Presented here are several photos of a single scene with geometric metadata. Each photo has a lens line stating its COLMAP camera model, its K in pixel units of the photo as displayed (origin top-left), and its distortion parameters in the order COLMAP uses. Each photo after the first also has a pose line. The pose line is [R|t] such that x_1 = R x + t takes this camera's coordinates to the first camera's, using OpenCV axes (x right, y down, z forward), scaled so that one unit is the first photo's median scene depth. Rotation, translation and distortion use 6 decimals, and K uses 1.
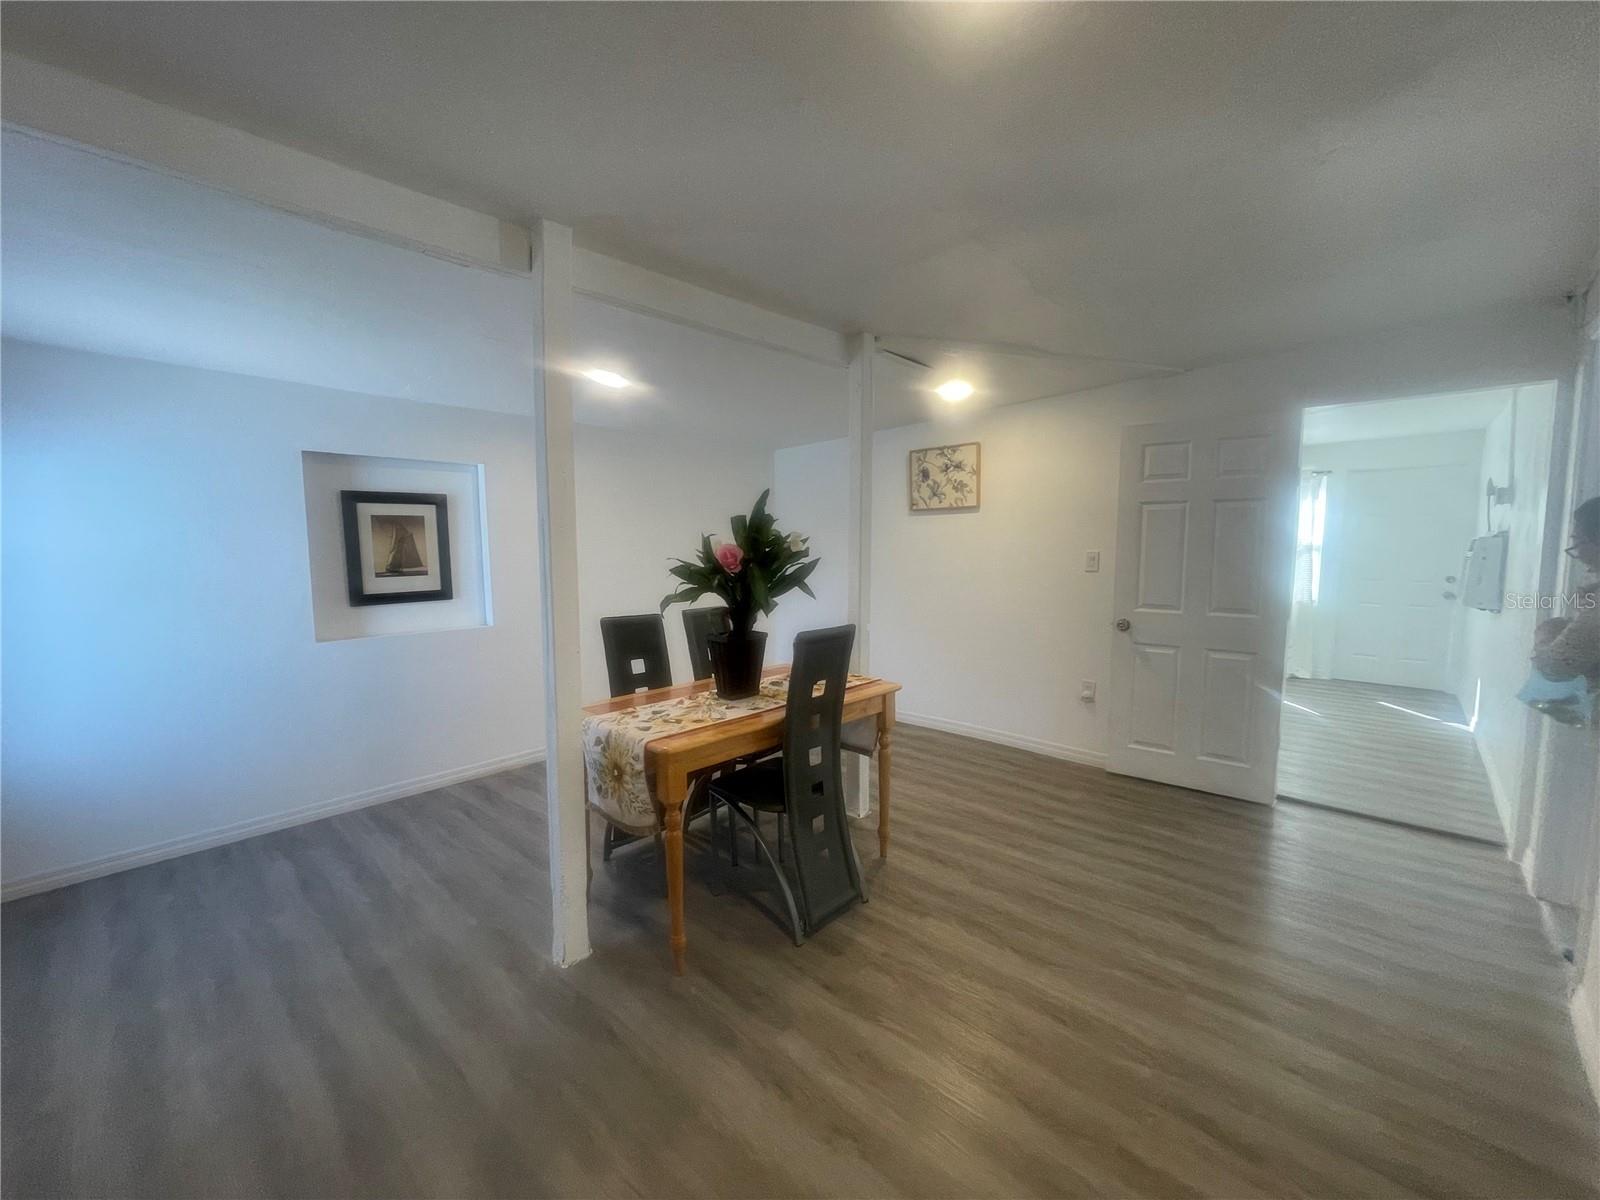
lens RADIAL K [[642.2, 0, 796.7], [0, 642.2, 596.8], [0, 0, 1]] dist [-0.000878, -0.000273]
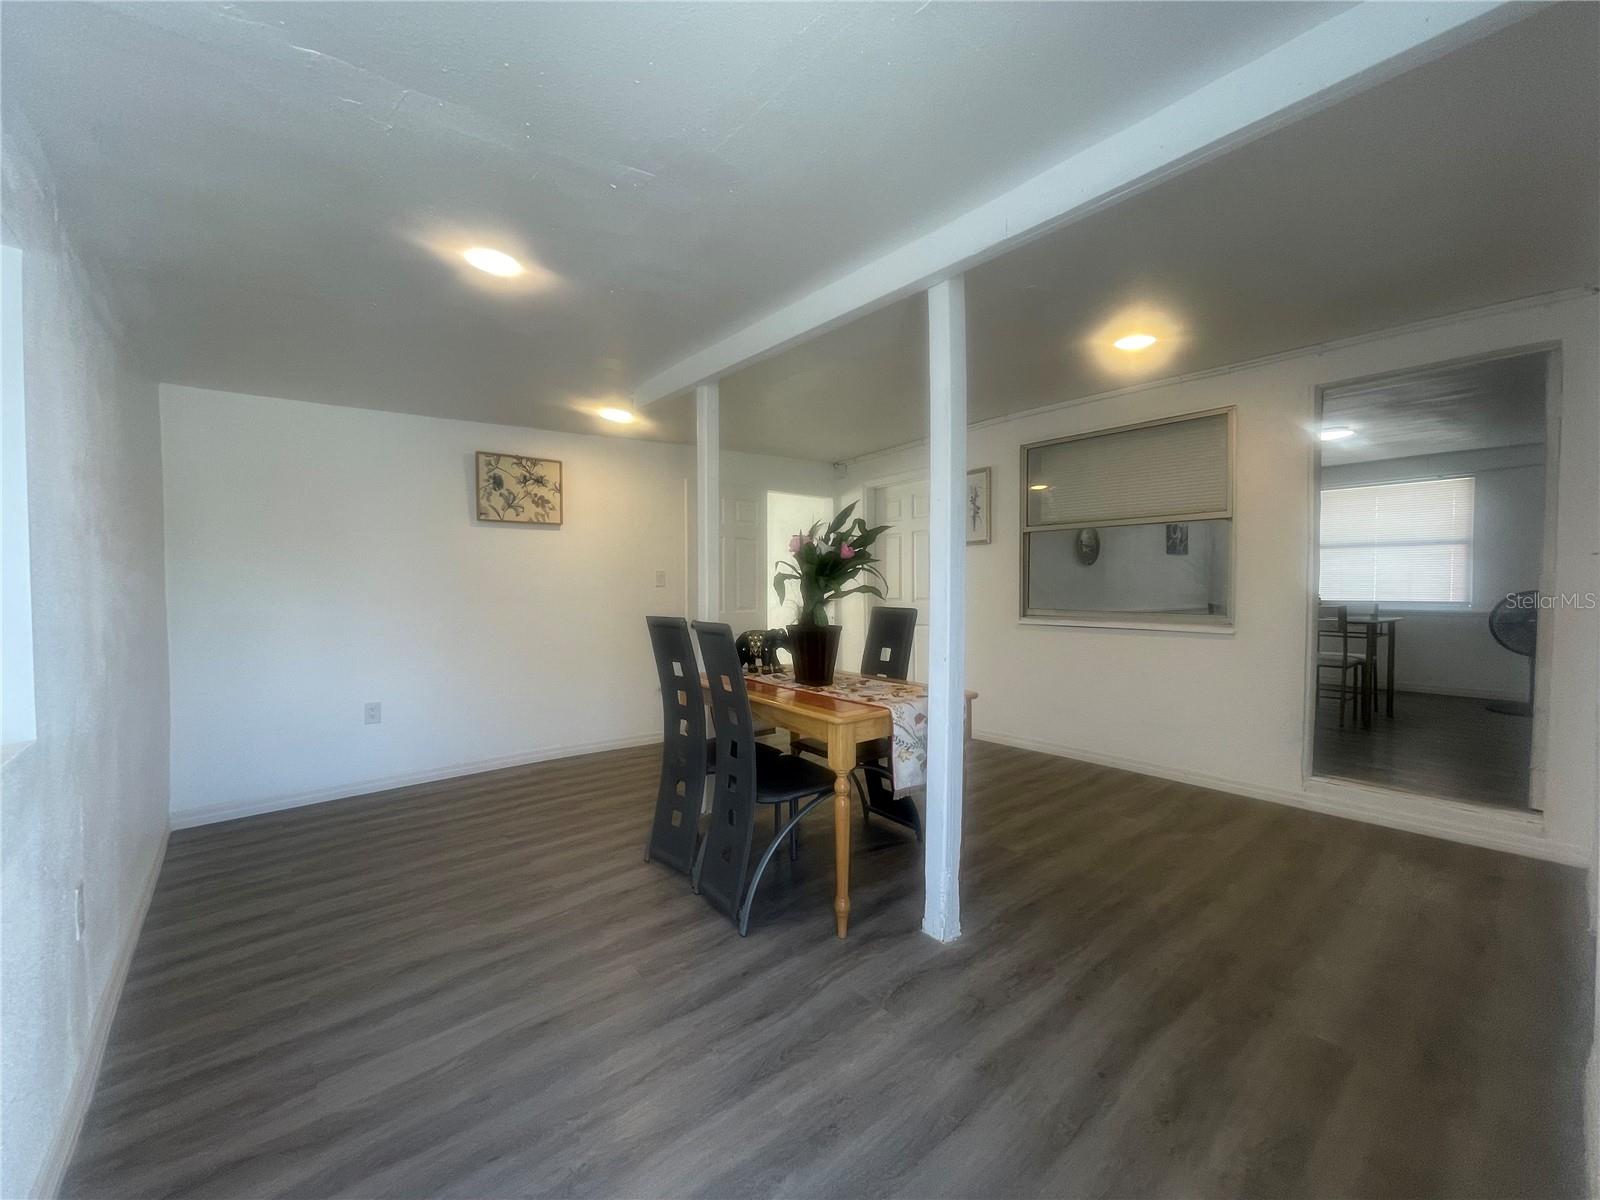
lens RADIAL K [[642.2, 0, 803.4], [0, 642.2, 592.2], [0, 0, 1]] dist [-0.000878, -0.000273]
pose [[0.121056, -0.002249, 0.992643, -0.647434], [0.081432, 0.996649, -0.007672, 0.004501], [-0.989300, 0.081762, 0.120834, 0.488756]]
